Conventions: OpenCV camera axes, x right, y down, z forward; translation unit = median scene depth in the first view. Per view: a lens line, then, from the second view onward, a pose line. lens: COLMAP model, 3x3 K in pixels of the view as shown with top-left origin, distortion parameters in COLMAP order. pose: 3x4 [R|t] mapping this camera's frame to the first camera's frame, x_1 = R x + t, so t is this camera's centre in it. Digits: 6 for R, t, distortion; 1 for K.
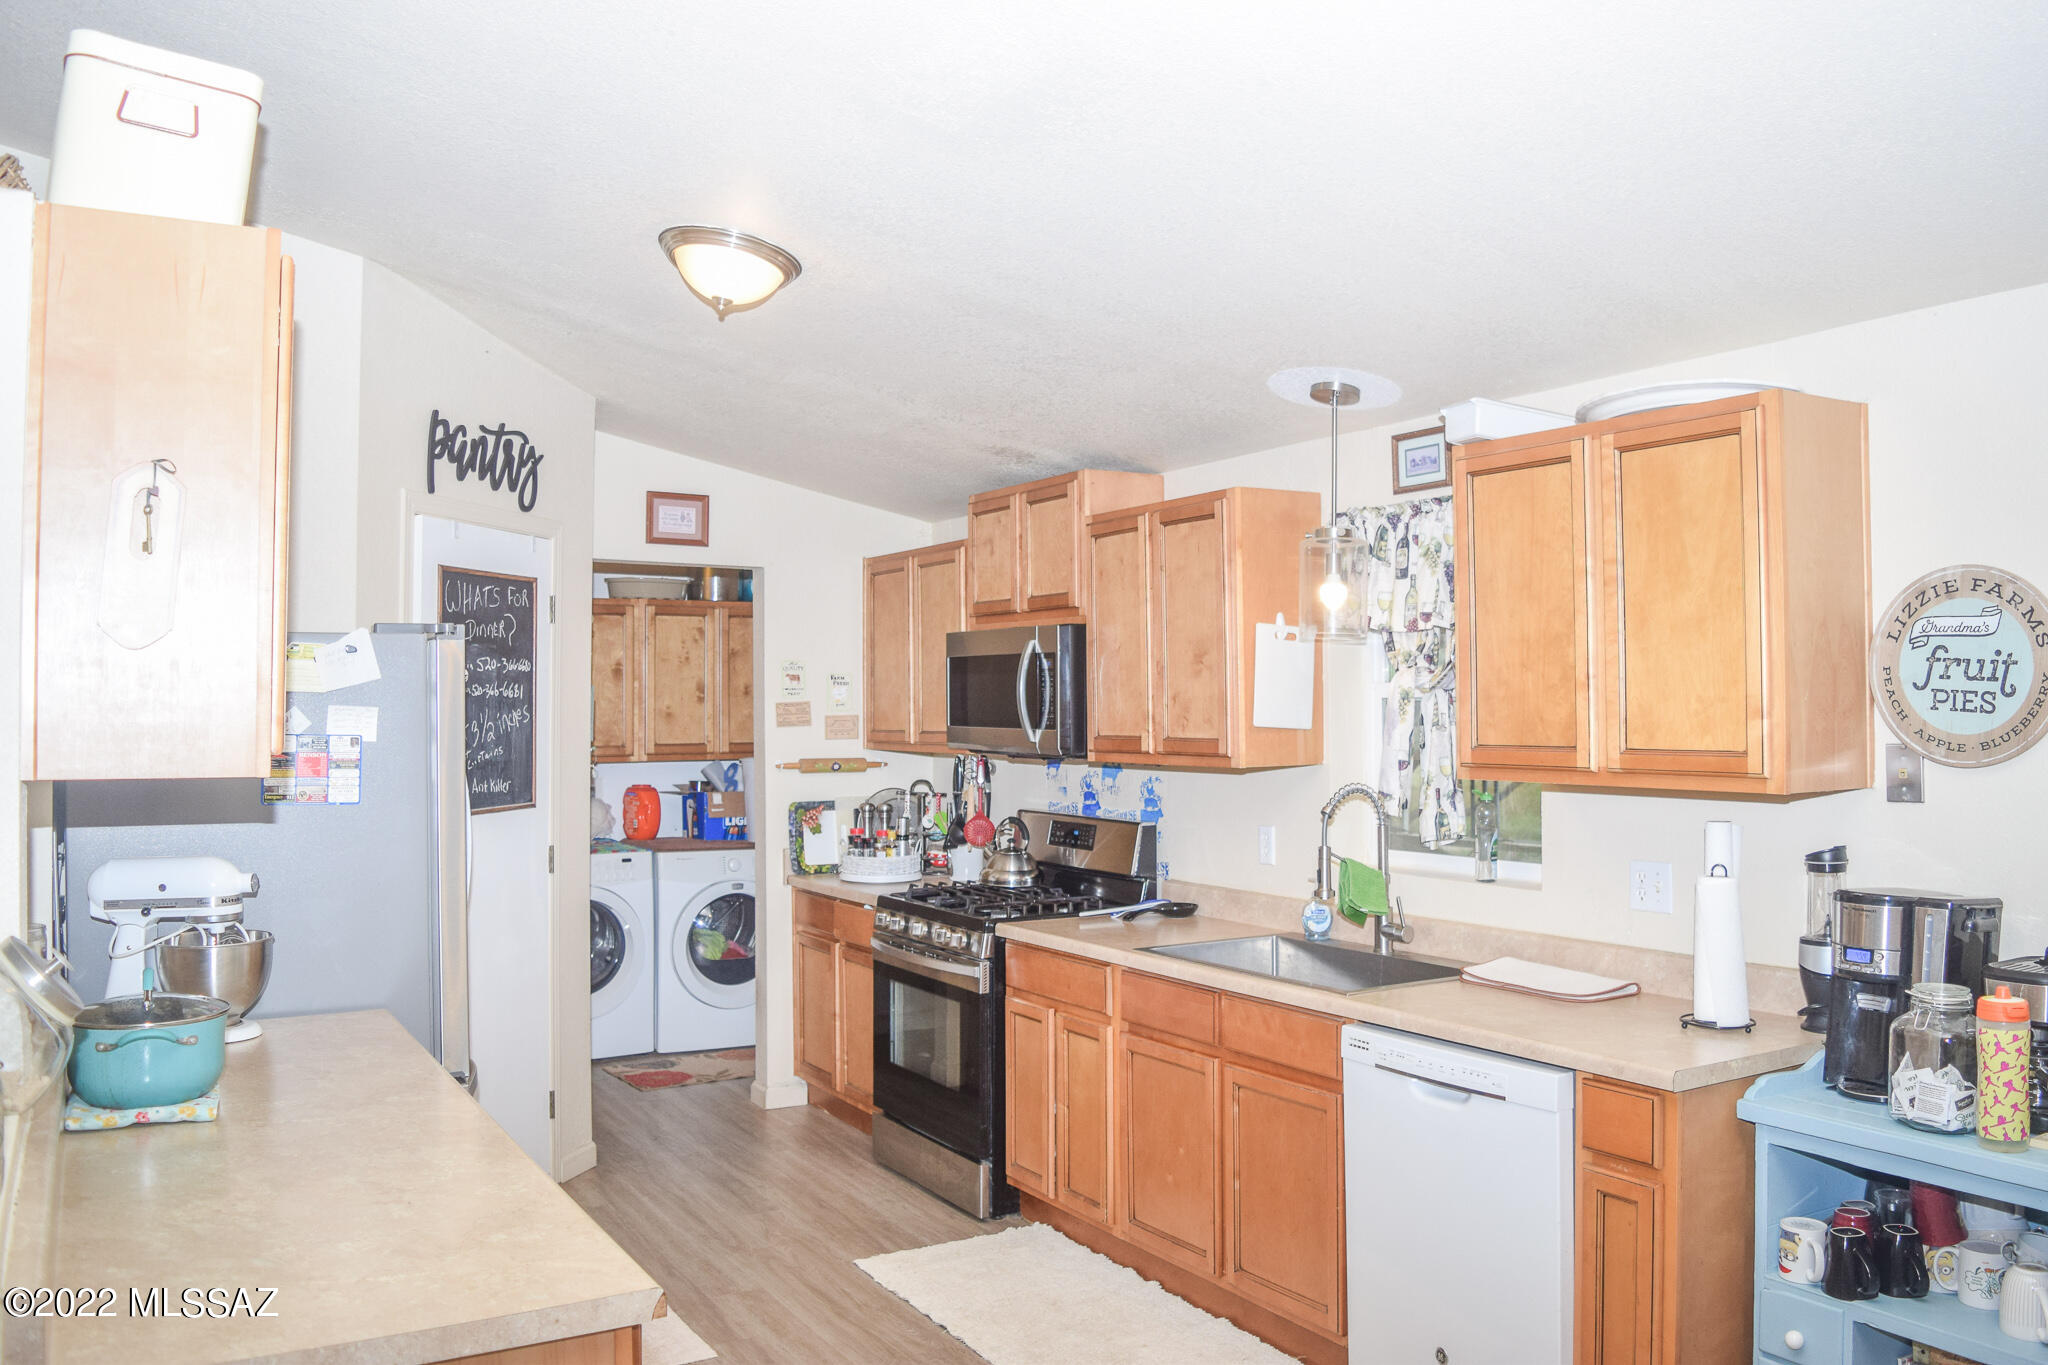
lens RADIAL K [[1596.7, 0, 1028.7], [0, 1596.7, 669.6], [0, 0, 1]] dist [-0.093719, 0.013405]
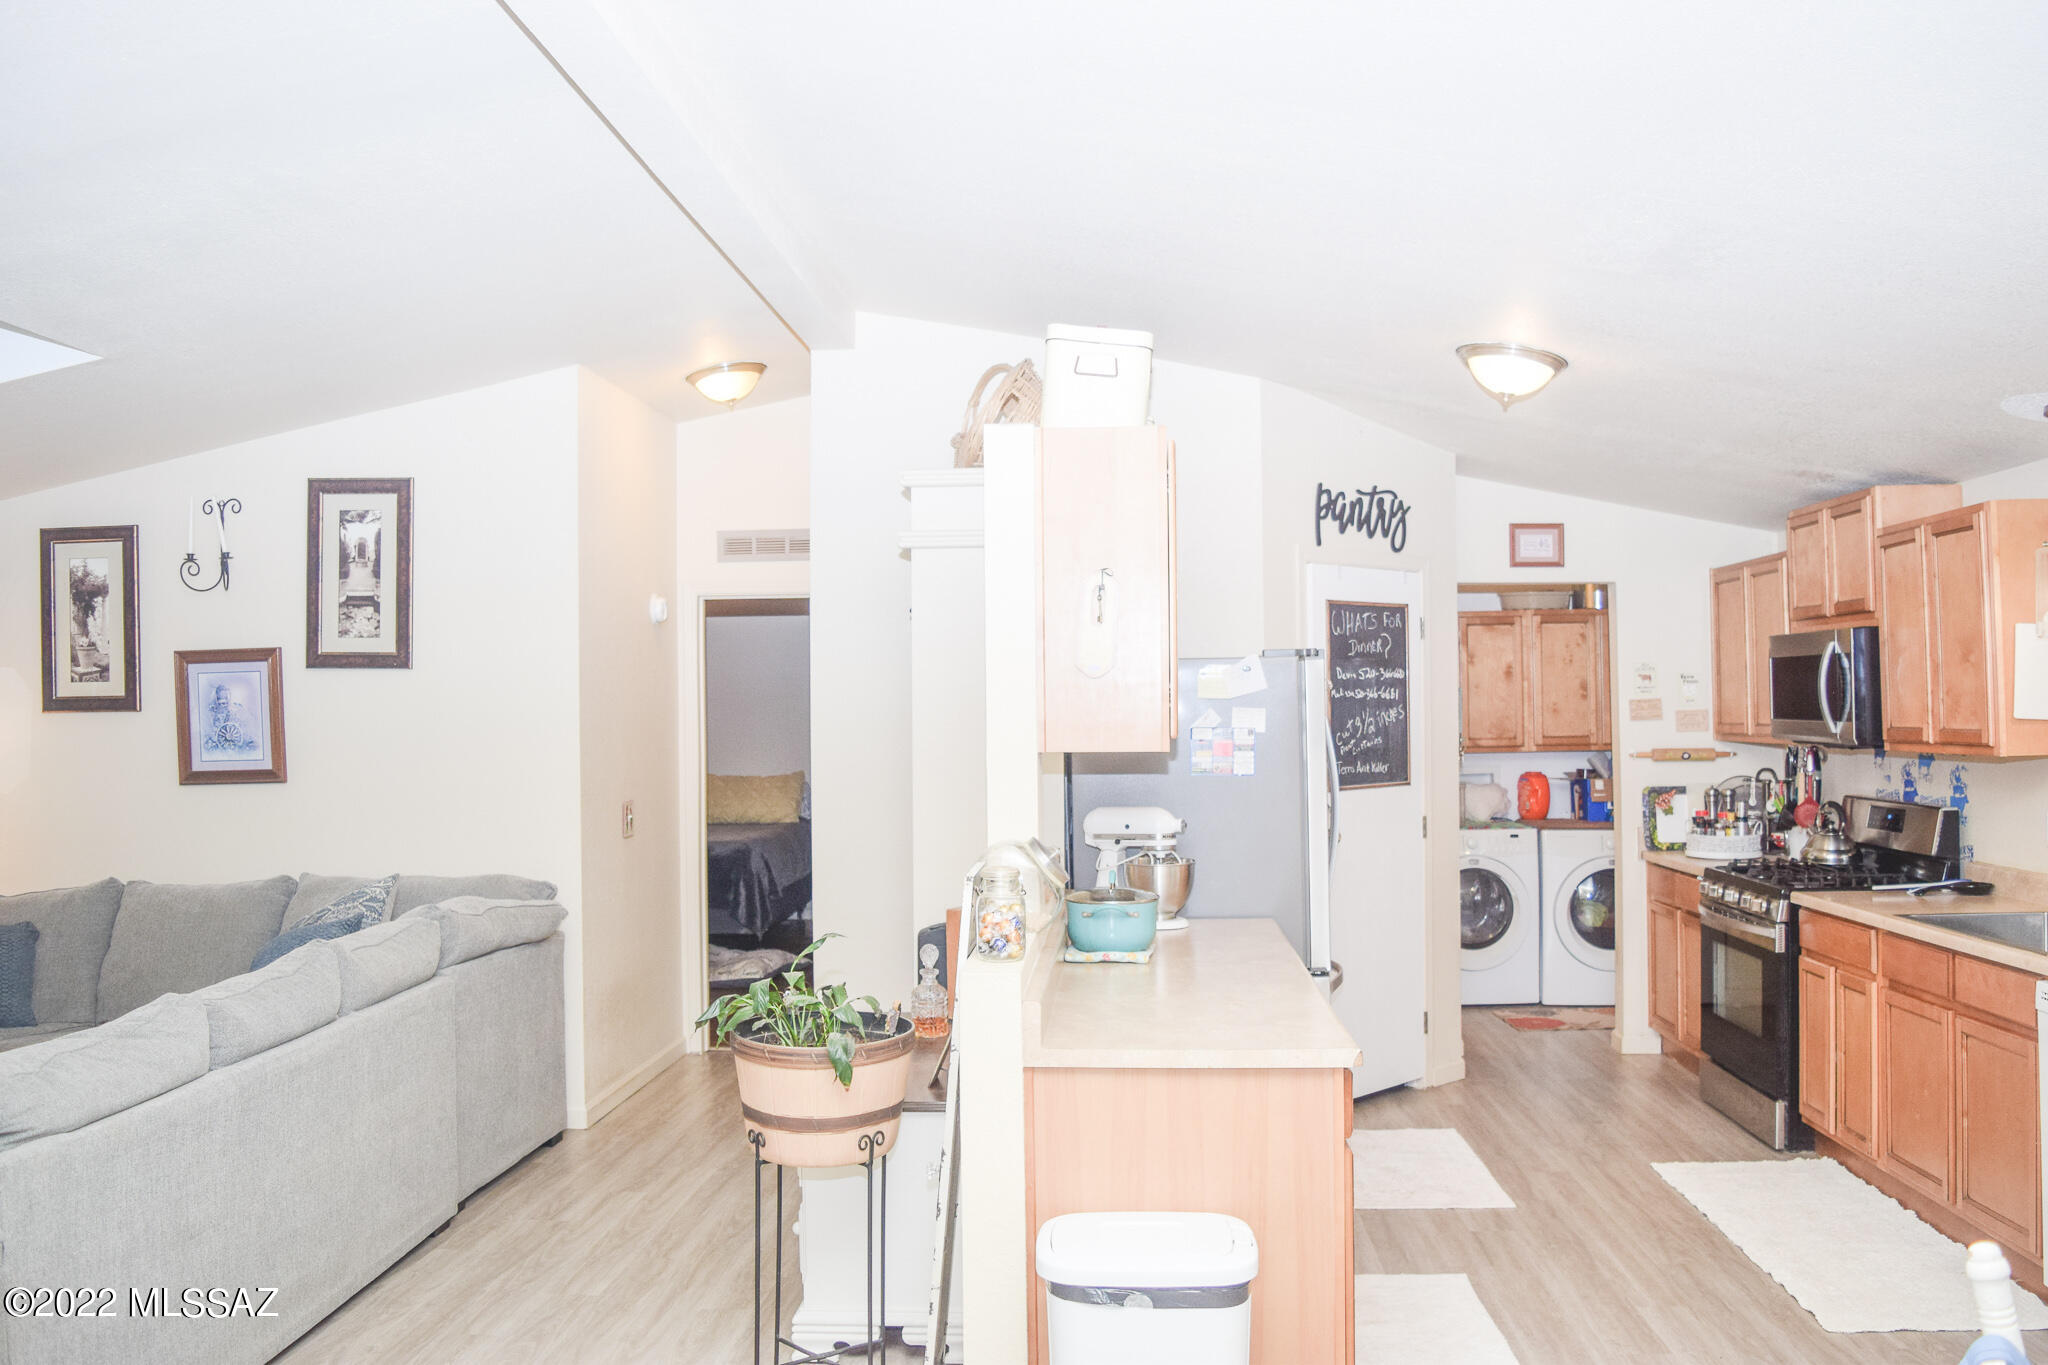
lens RADIAL K [[1596.7, 0, 1028.7], [0, 1596.7, 669.6], [0, 0, 1]] dist [-0.093719, 0.013405]
pose [[0.822623, -0.019701, -0.568245, 0.165790], [0.021530, 0.999762, -0.003495, -0.007772], [0.568179, -0.009359, 0.822852, -0.225686]]
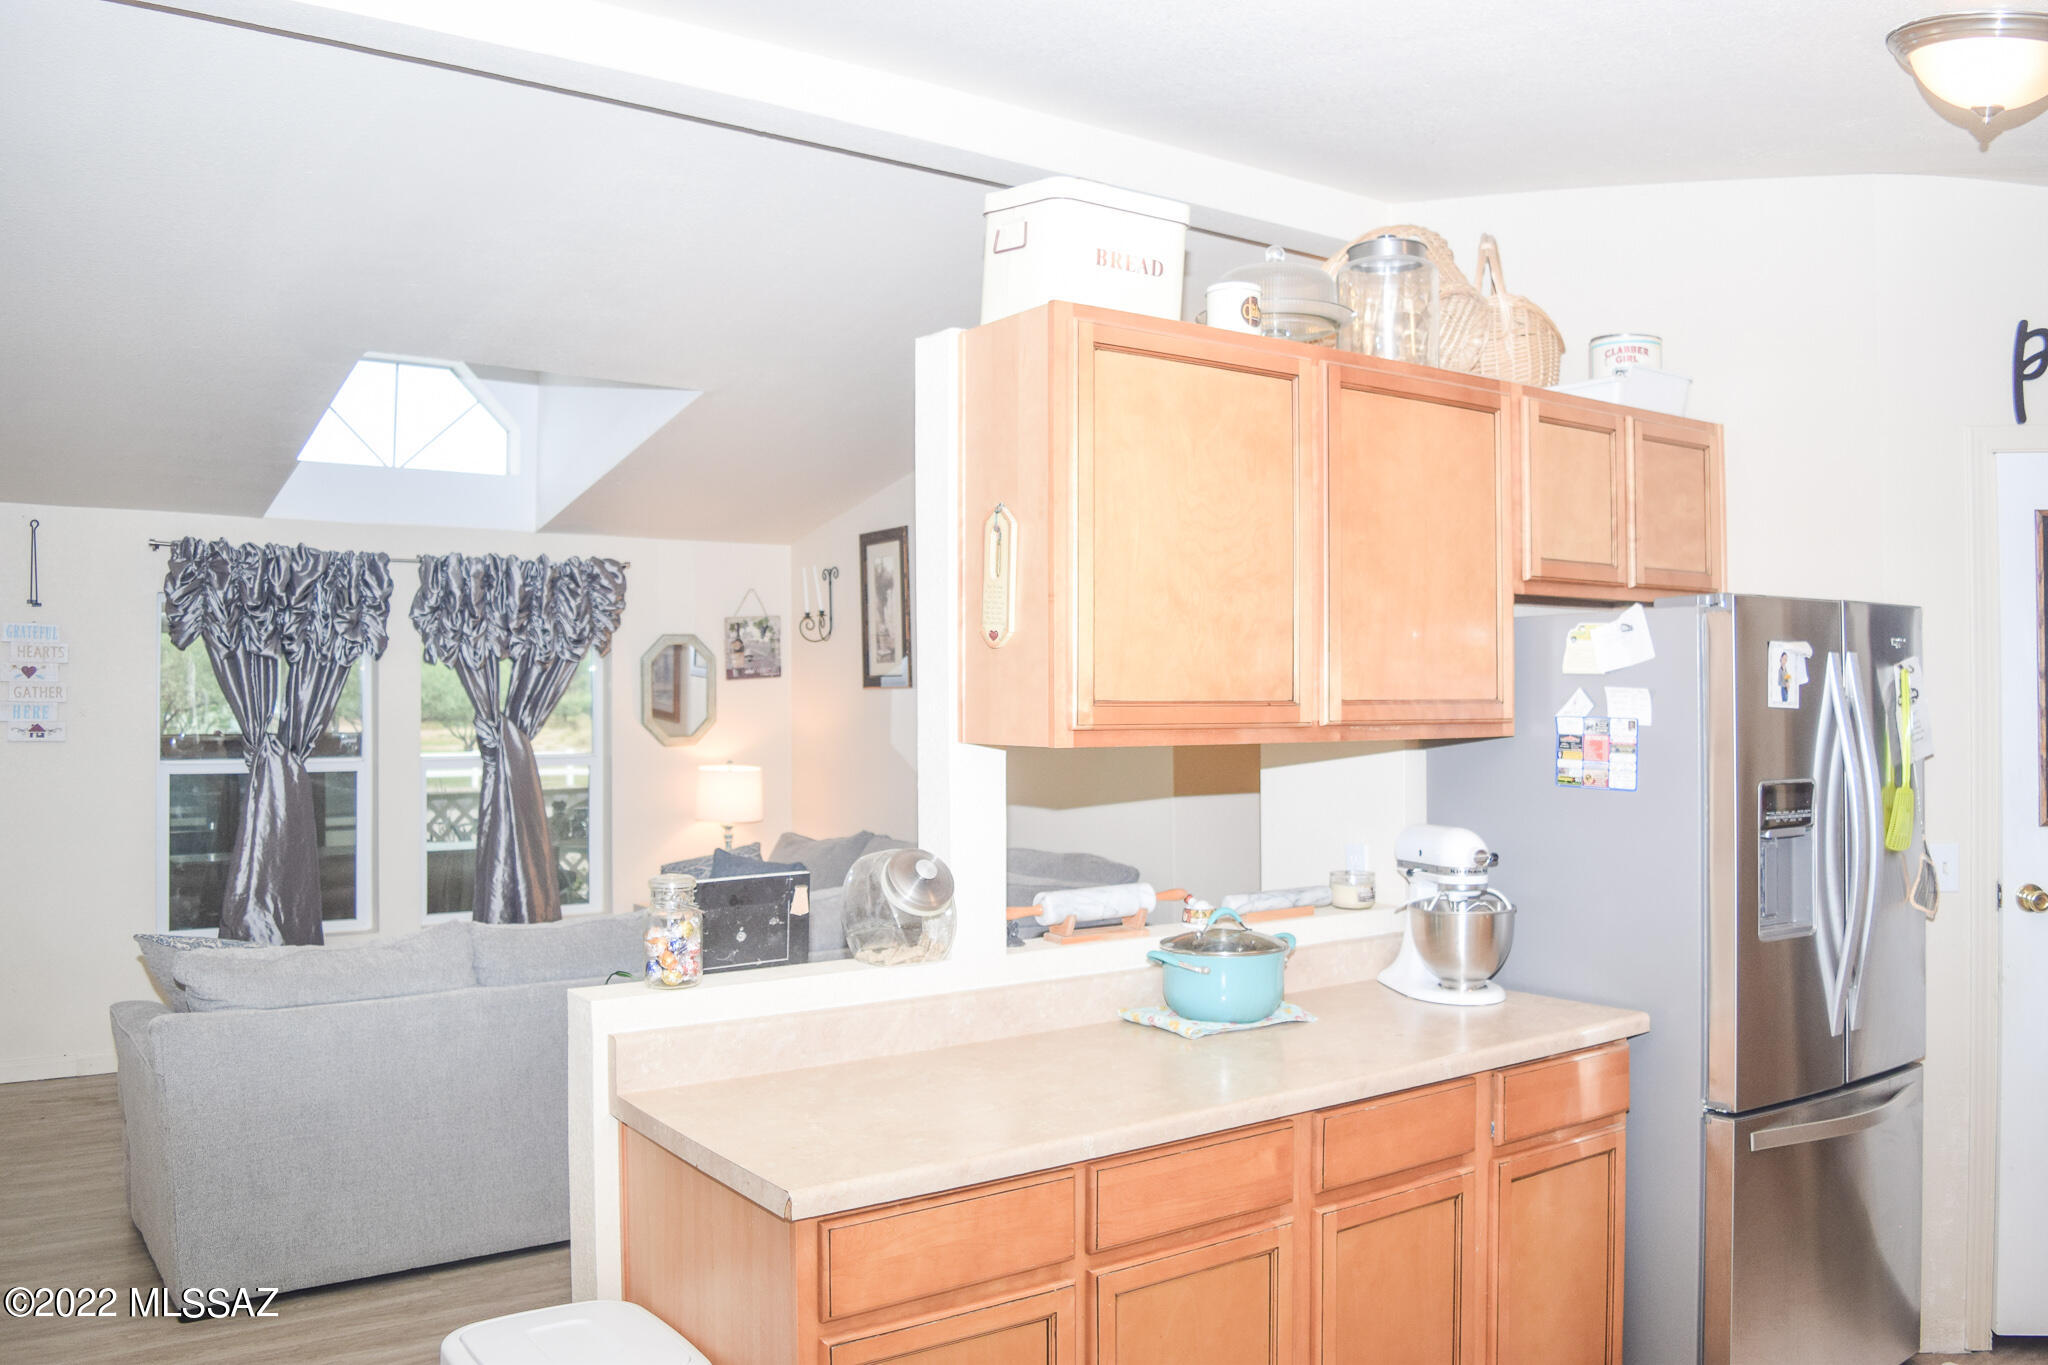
lens RADIAL K [[1596.7, 0, 1028.7], [0, 1596.7, 669.6], [0, 0, 1]] dist [-0.093719, 0.013405]
pose [[0.078013, -0.014061, -0.996853, 0.340731], [0.027154, 0.999560, -0.011974, 0.009753], [0.996582, -0.026135, 0.078360, 0.392500]]
